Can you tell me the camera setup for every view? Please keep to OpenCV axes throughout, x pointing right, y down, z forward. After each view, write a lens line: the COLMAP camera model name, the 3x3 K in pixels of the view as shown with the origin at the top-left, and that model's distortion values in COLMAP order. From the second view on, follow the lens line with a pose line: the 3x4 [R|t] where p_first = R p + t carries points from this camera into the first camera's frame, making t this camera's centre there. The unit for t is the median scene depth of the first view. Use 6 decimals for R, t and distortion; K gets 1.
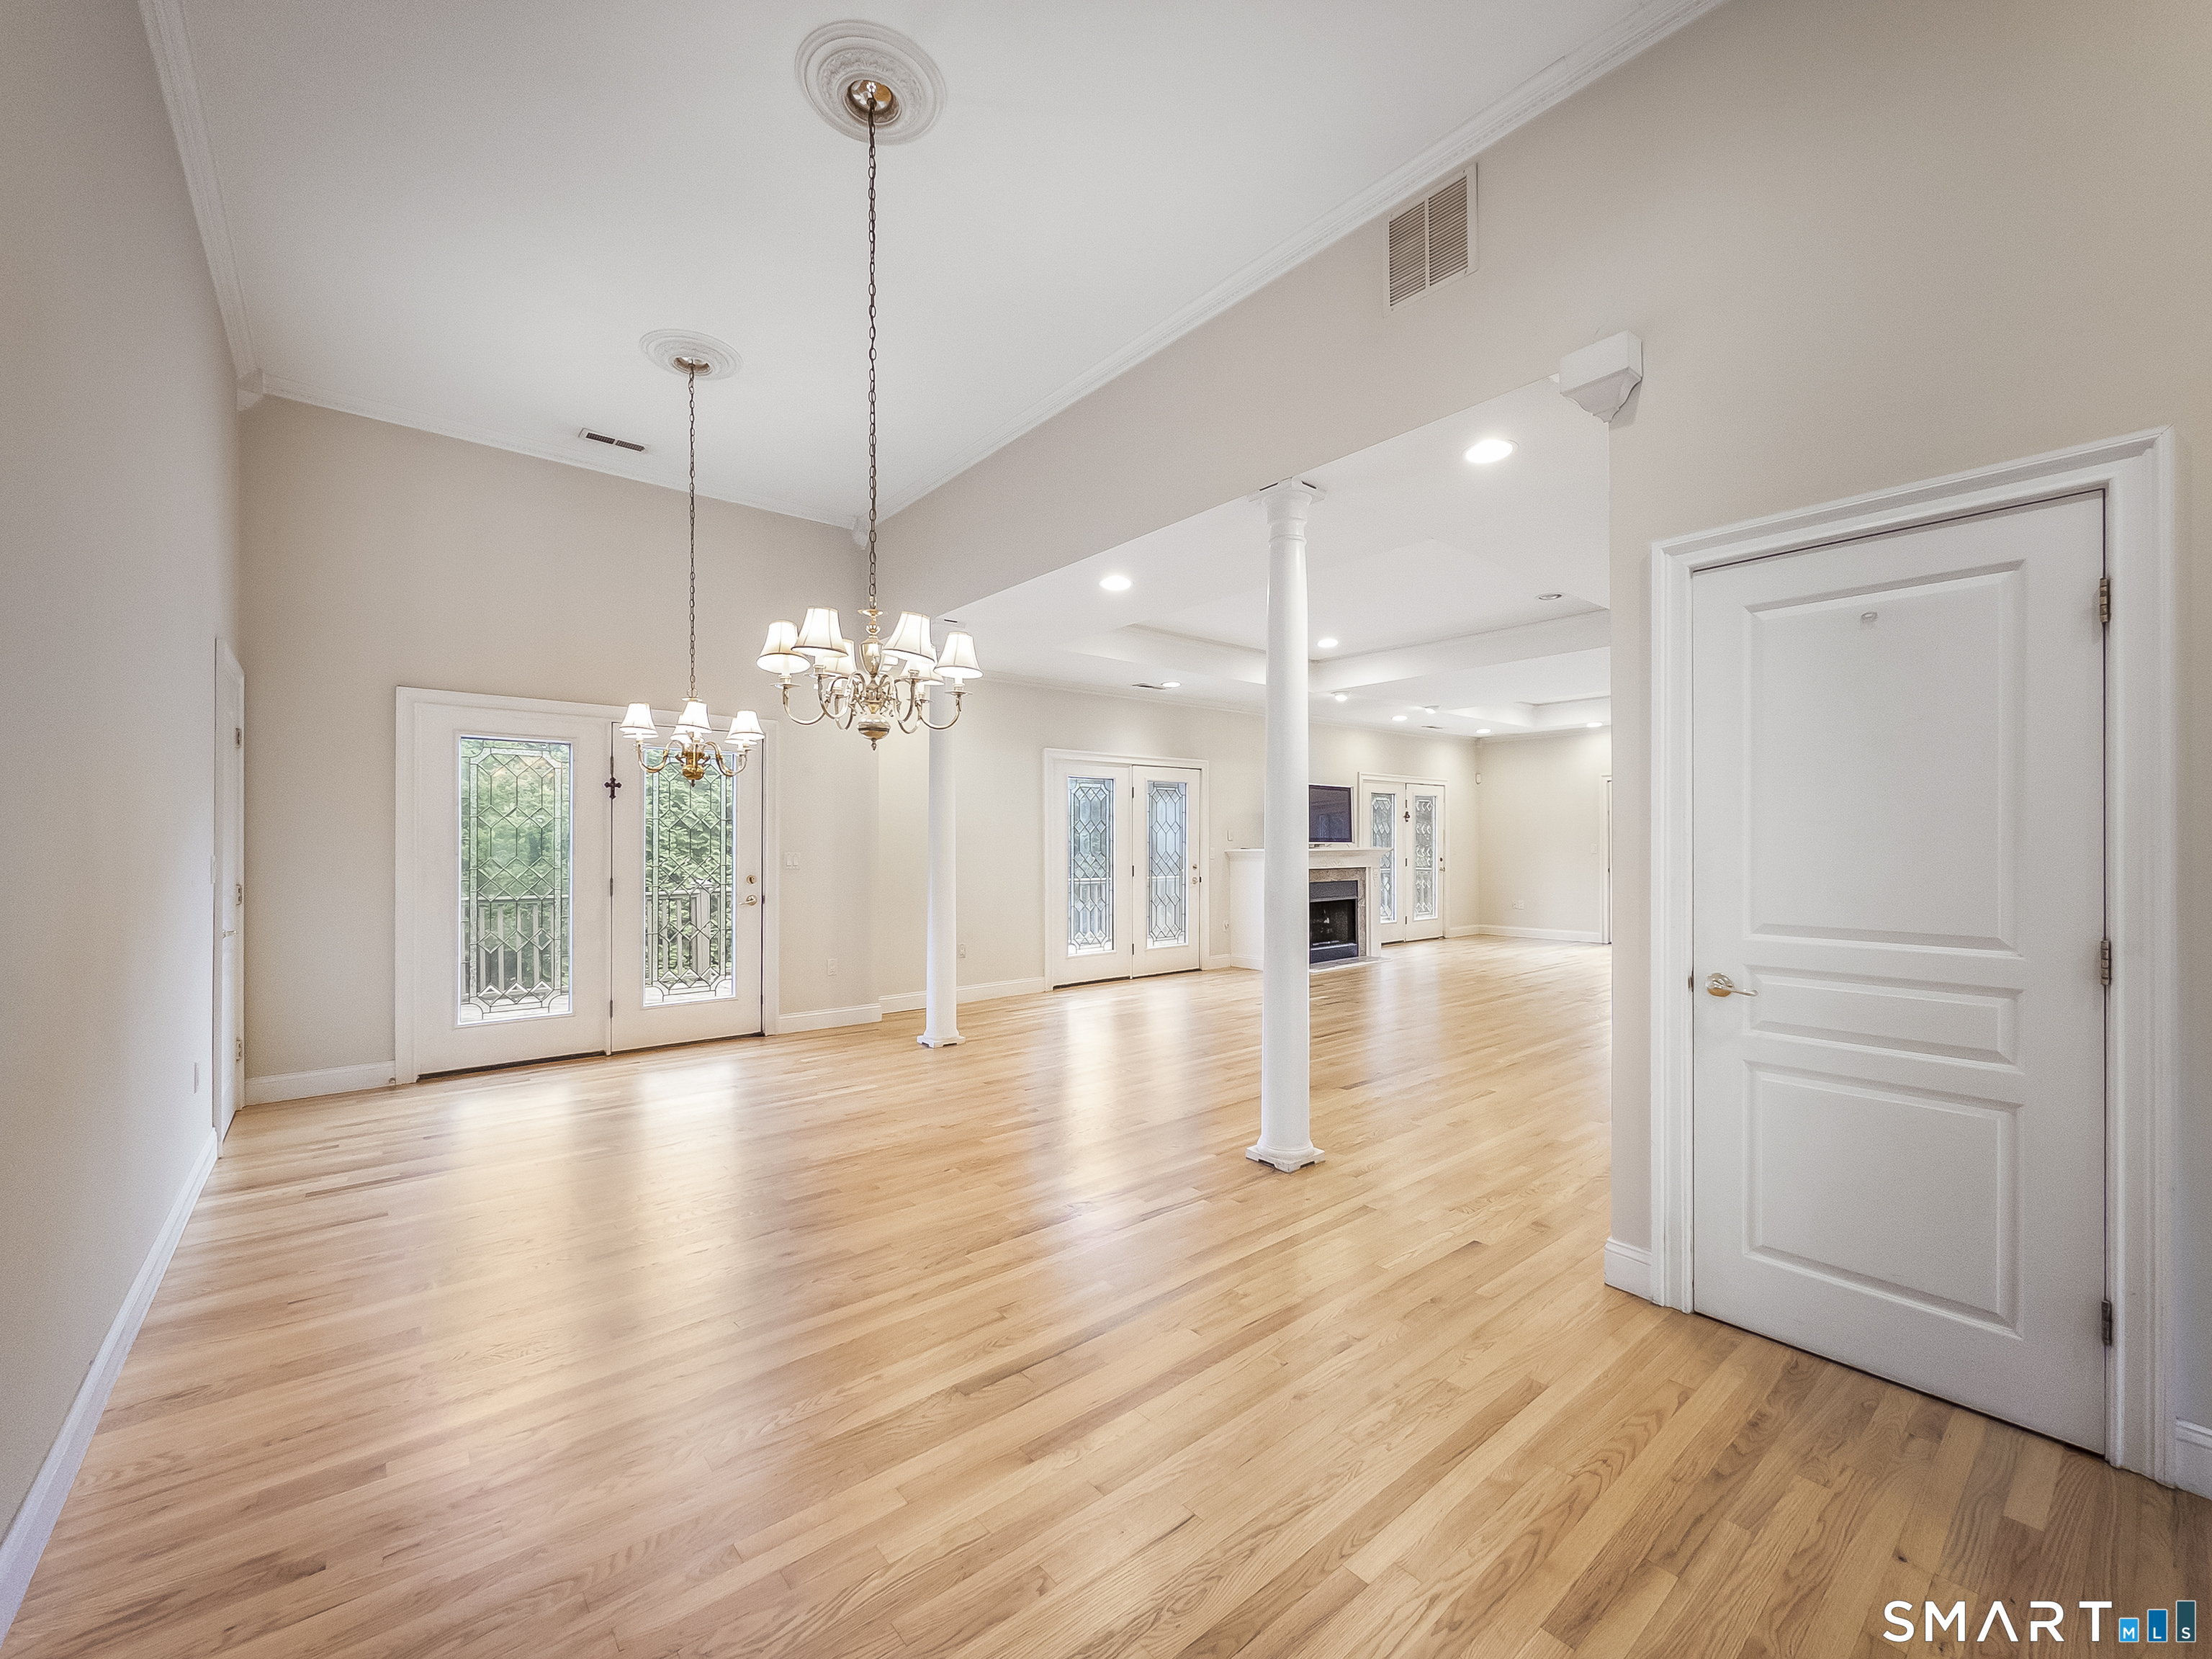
lens RADIAL K [[897.3, 0, 1088.5], [0, 897.3, 841.0], [0, 0, 1]] dist [-0.004593, 0.000002]
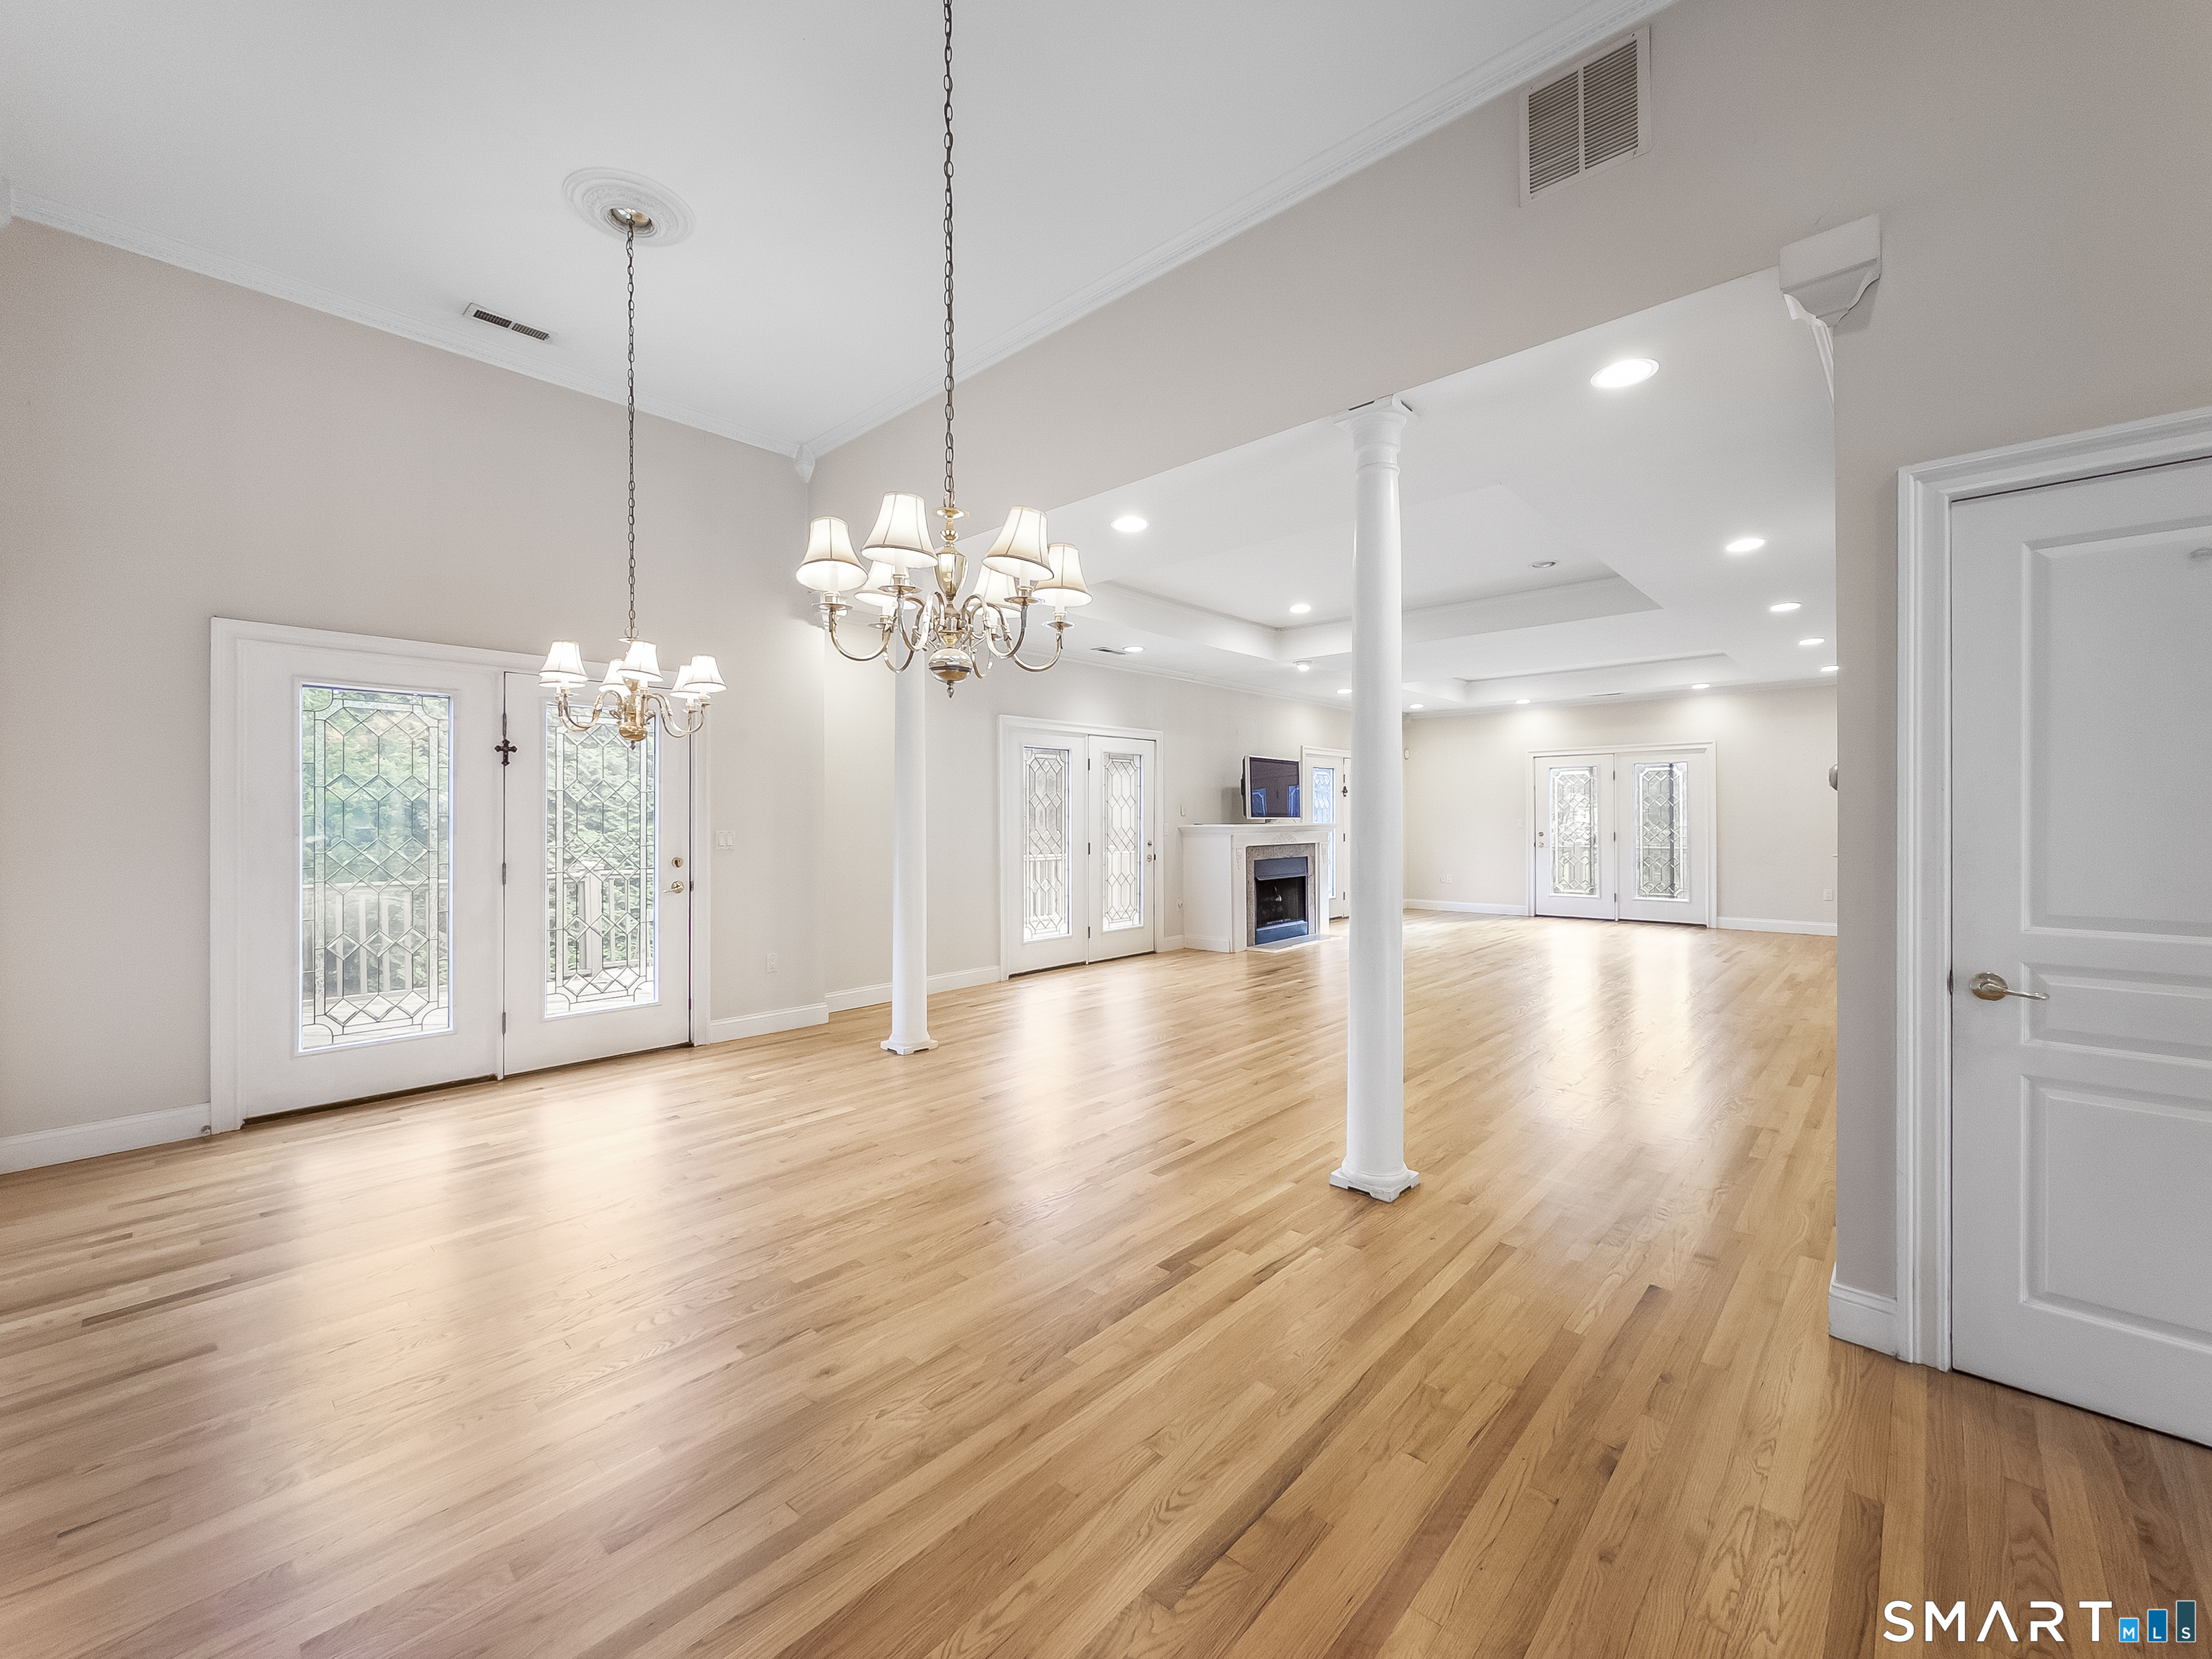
lens RADIAL K [[897.3, 0, 1096.3], [0, 897.3, 816.3], [0, 0, 1]] dist [-0.004593, 0.000002]
pose [[0.990623, -0.000609, 0.136621, -0.148110], [0.000533, 1.000000, 0.000596, -0.001309], [-0.136621, -0.000517, 0.990623, 0.160608]]
